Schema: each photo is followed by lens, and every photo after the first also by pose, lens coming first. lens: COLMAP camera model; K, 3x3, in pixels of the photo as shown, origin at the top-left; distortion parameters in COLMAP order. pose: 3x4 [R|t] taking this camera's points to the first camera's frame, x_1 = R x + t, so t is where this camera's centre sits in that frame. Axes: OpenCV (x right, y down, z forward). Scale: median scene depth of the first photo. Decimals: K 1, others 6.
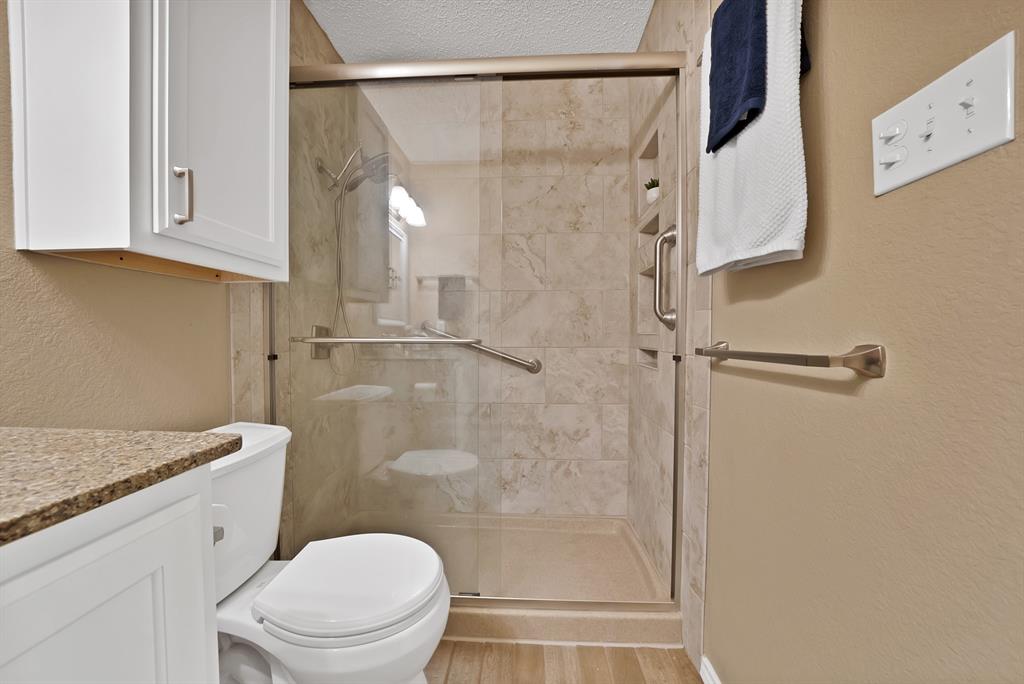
lens RADIAL K [[362.8, 0, 512.0], [0, 362.8, 342.0], [0, 0, 1]] dist [-0.018690, 0.000218]
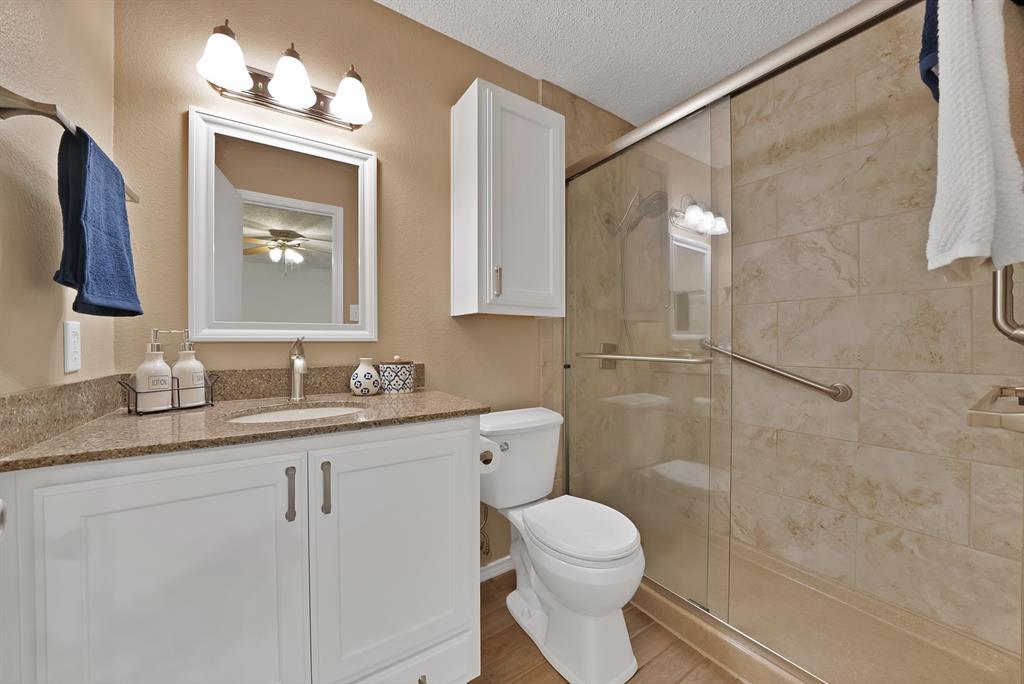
lens RADIAL K [[362.8, 0, 512.0], [0, 362.8, 342.0], [0, 0, 1]] dist [-0.018690, 0.000218]
pose [[0.604083, -0.002832, -0.796917, 0.251581], [-0.013885, 0.999804, -0.014078, -0.021922], [0.796801, 0.019569, 0.603925, -0.041888]]
